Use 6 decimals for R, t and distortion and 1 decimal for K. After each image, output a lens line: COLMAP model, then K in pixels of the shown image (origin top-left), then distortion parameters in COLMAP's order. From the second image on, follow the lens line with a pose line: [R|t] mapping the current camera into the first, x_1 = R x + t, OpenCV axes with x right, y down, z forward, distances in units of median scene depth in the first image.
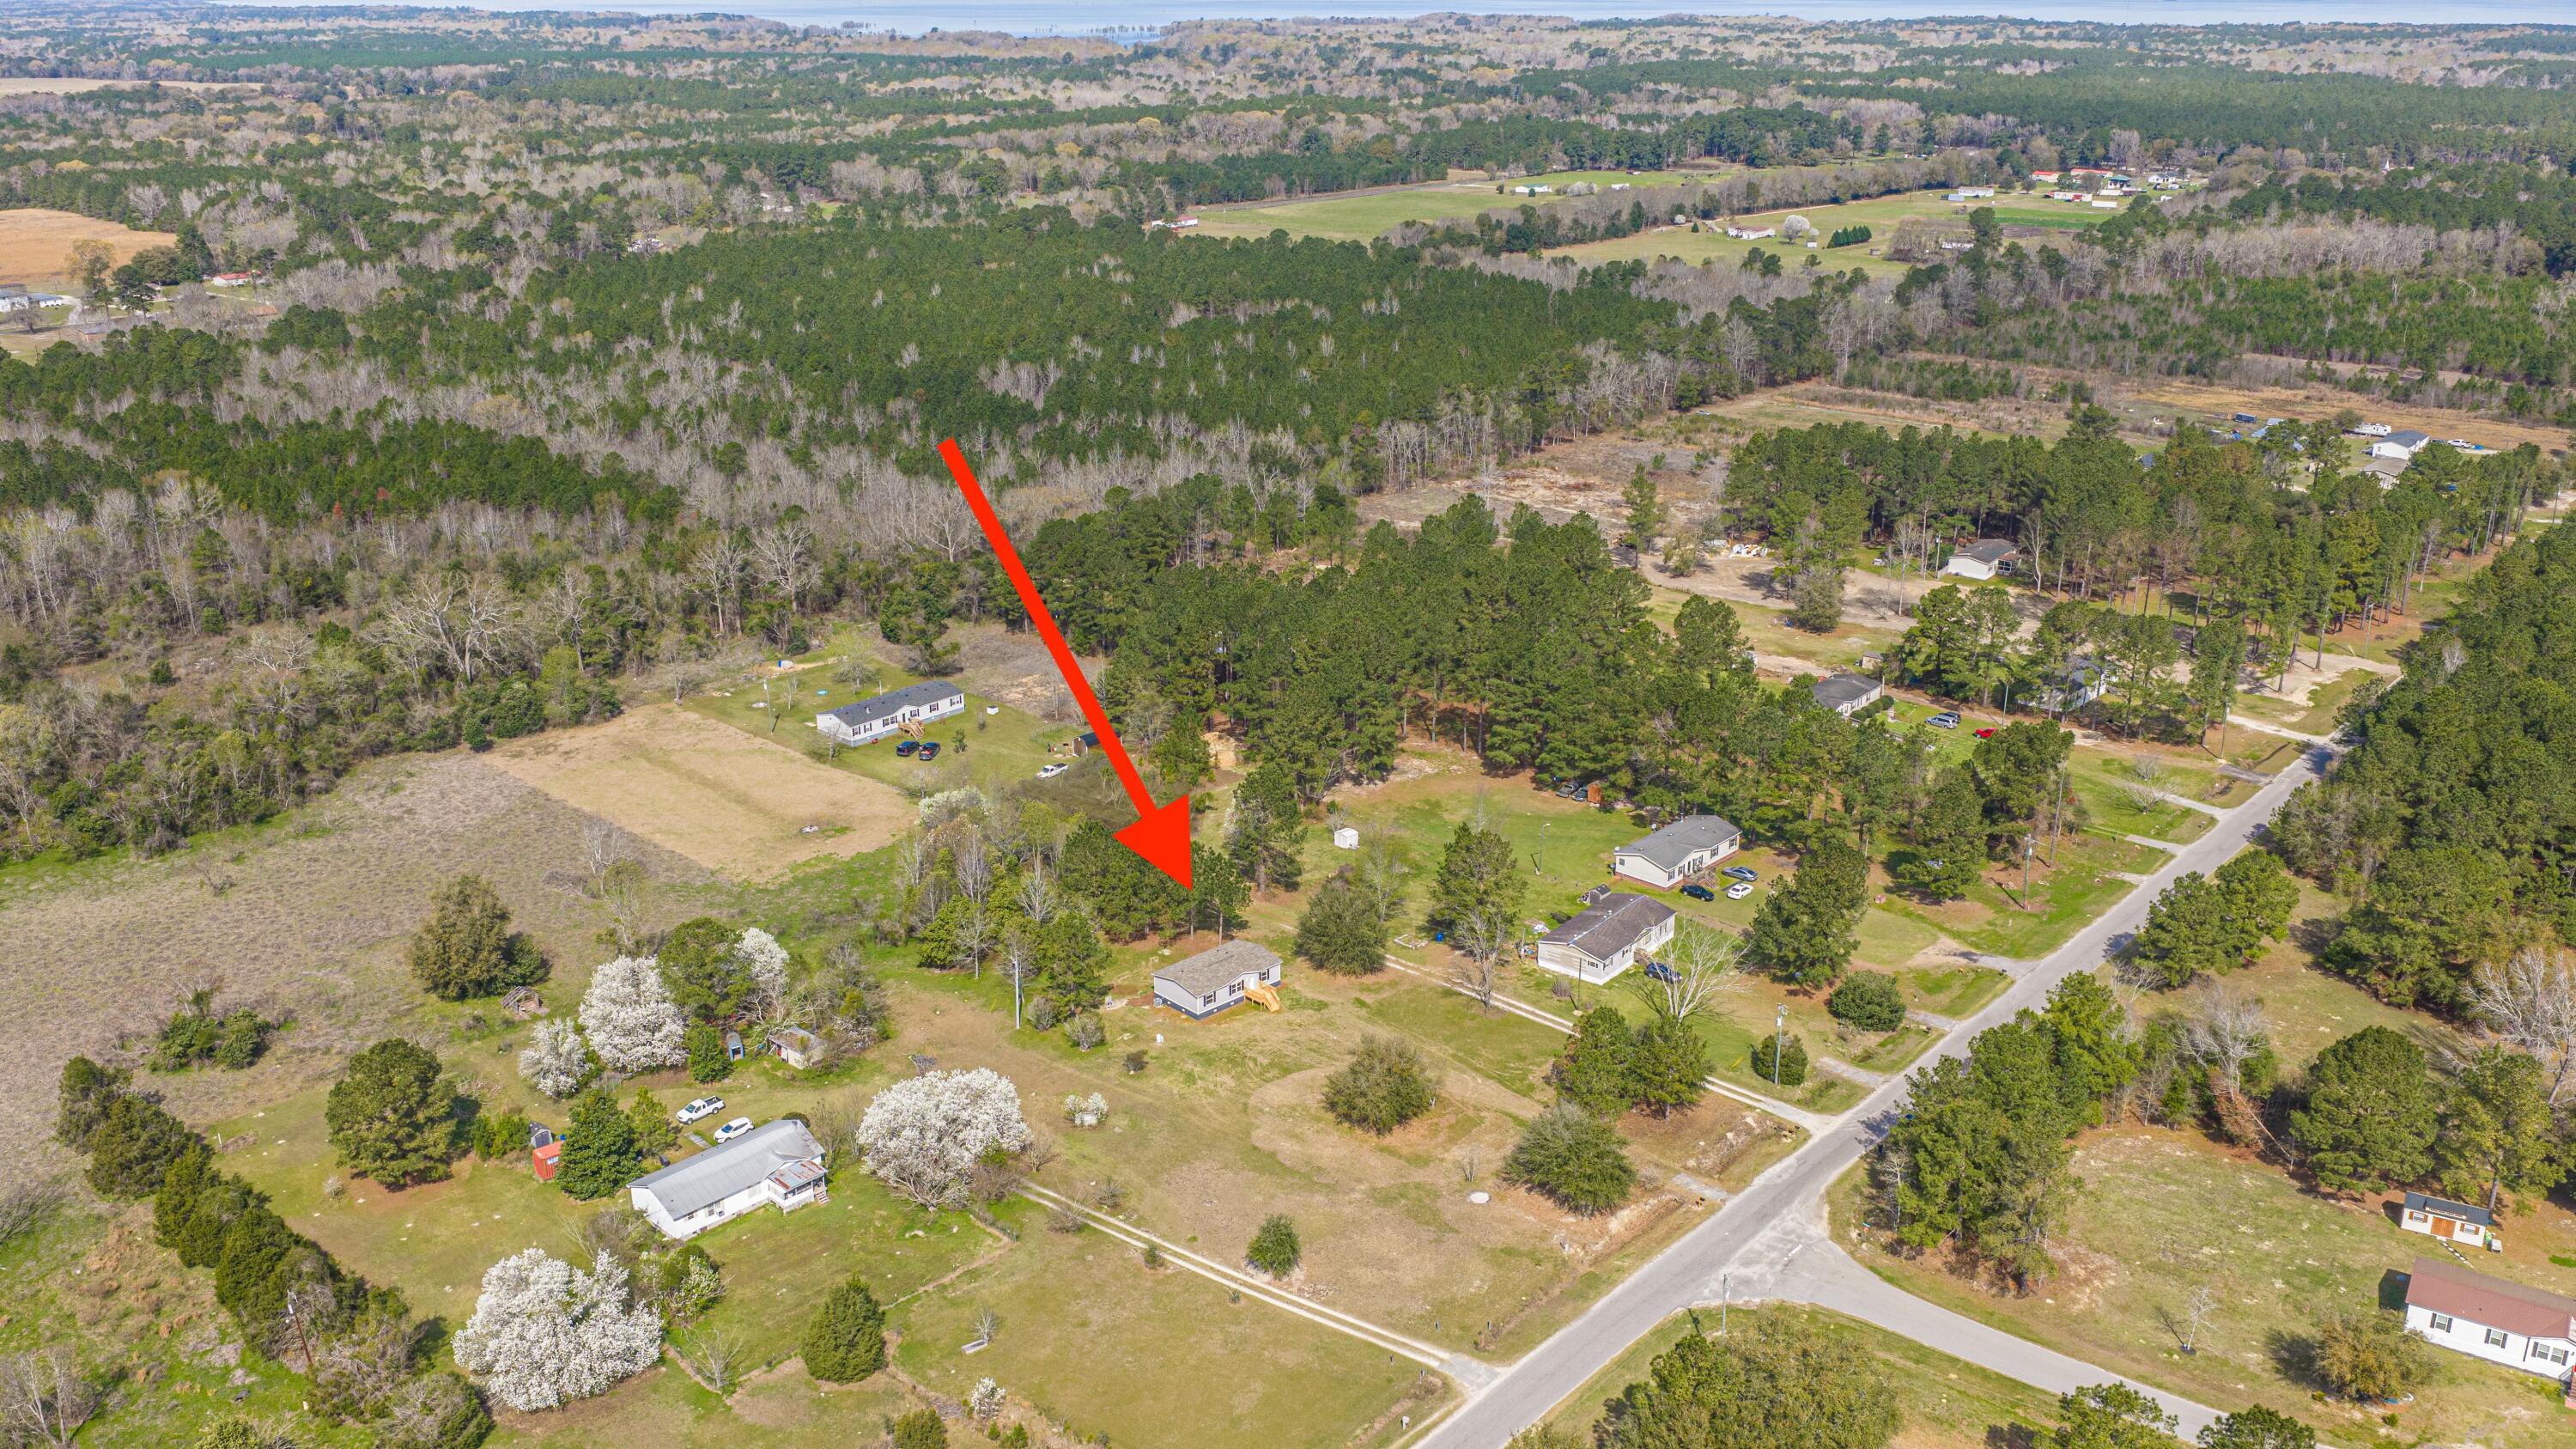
lens RADIAL K [[2135.6, 0, 1287.8], [0, 2135.6, 714.5], [0, 0, 1]] dist [0.029294, -0.057660]
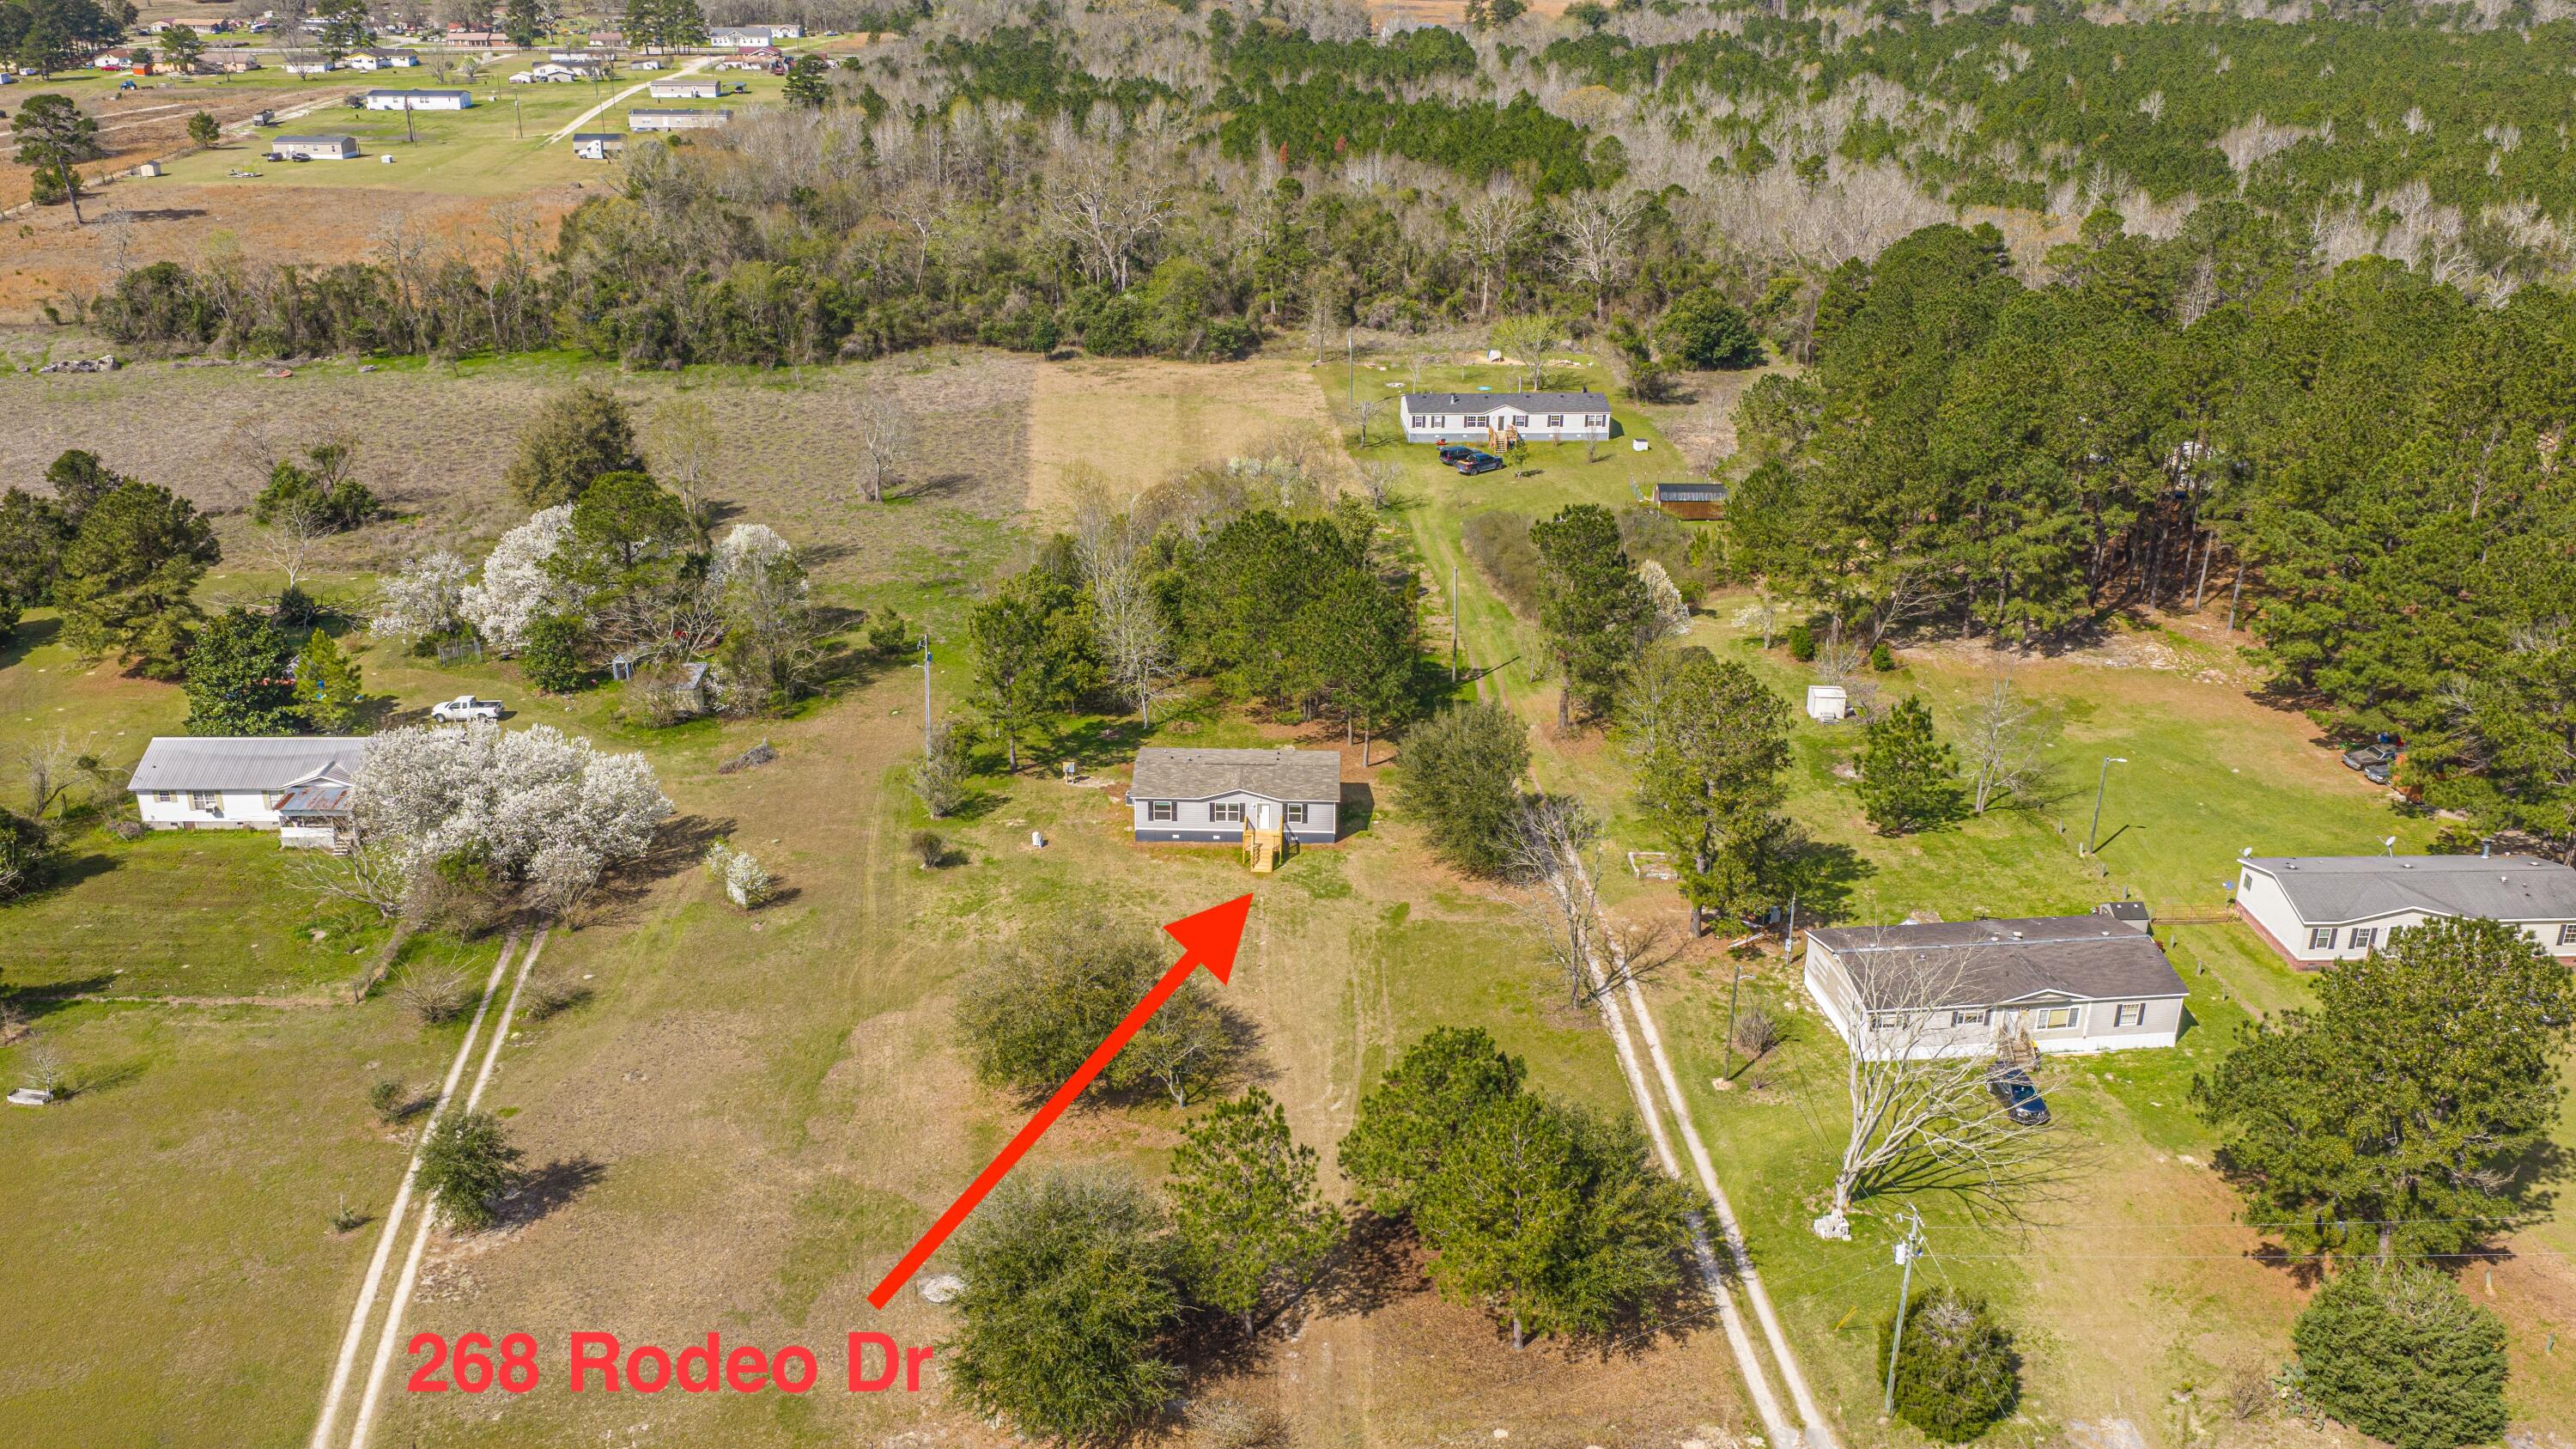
lens RADIAL K [[2135.6, 0, 1294.8], [0, 2135.6, 722.9], [0, 0, 1]] dist [0.029294, -0.057660]
pose [[0.713559, 0.265815, -0.648209, 0.253682], [-0.241600, 0.961834, 0.128468, 0.022782], [0.657619, 0.064938, 0.750547, 0.443966]]
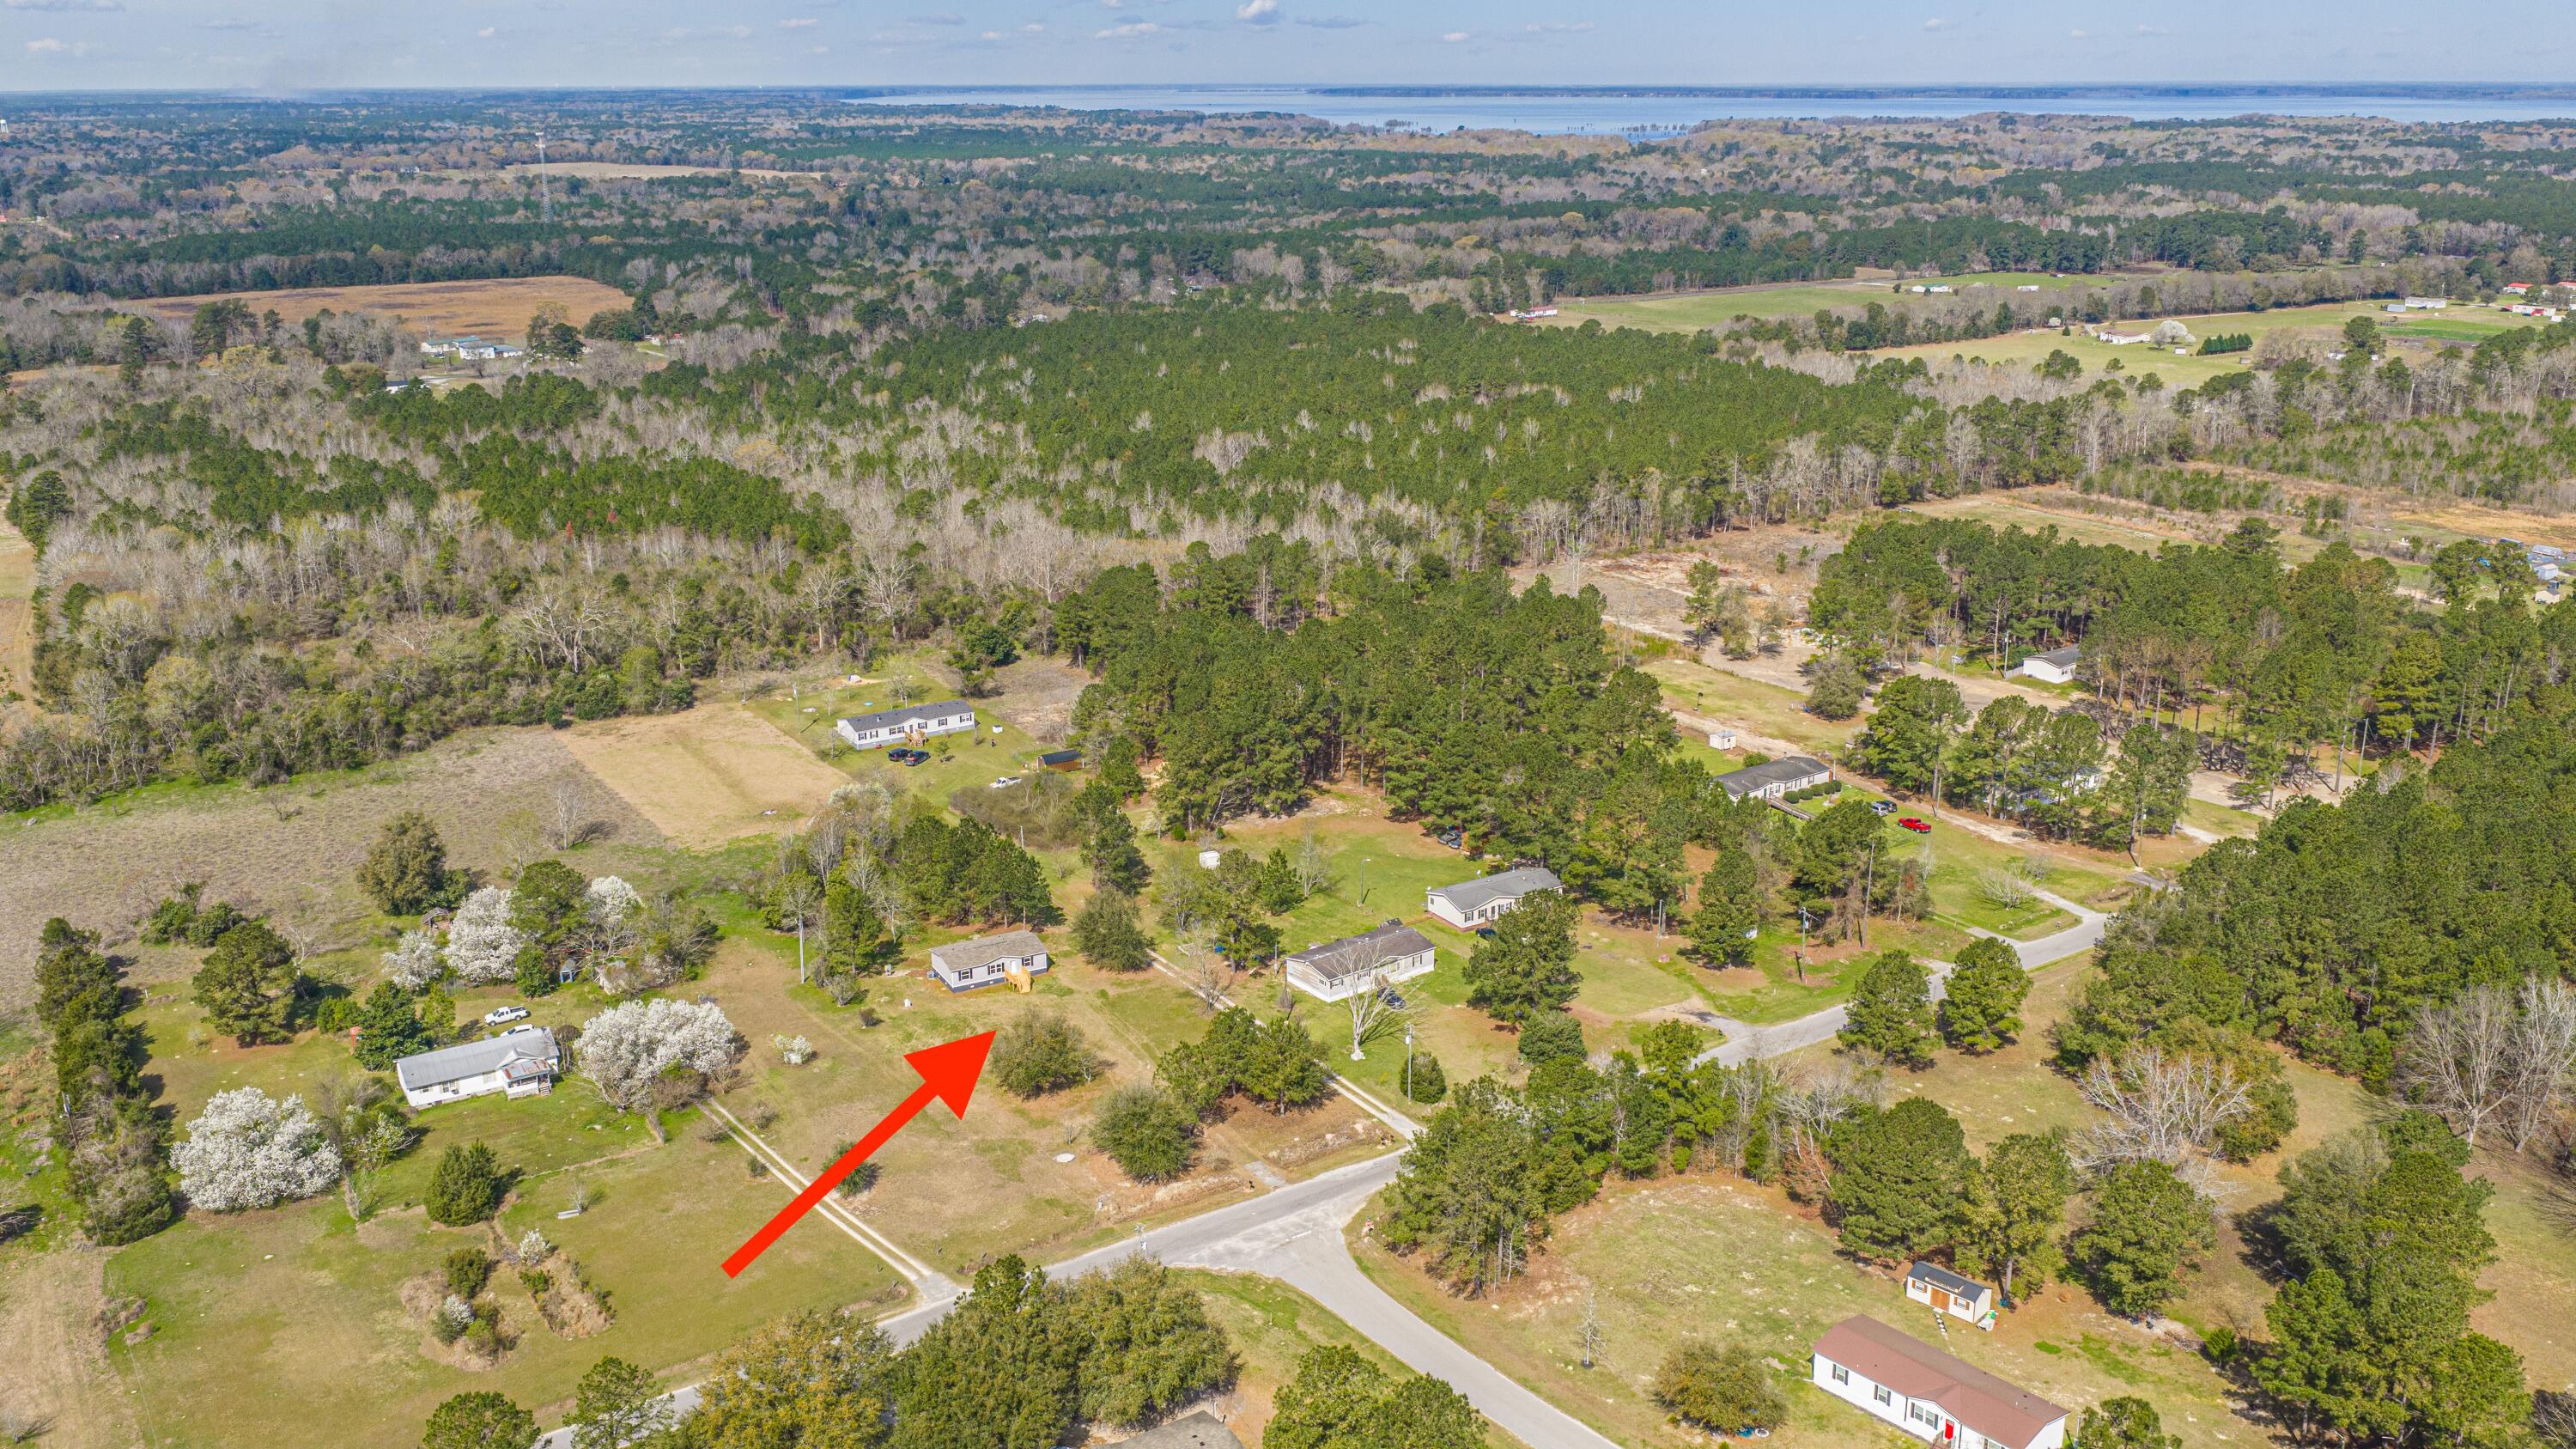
lens RADIAL K [[2135.6, 0, 1292.3], [0, 2135.6, 721.0], [0, 0, 1]] dist [0.029294, -0.057660]
pose [[0.967110, 0.071901, -0.243985, 0.289523], [-0.081532, 0.996231, -0.029594, 0.014545], [0.240938, 0.048513, 0.969327, -0.037185]]
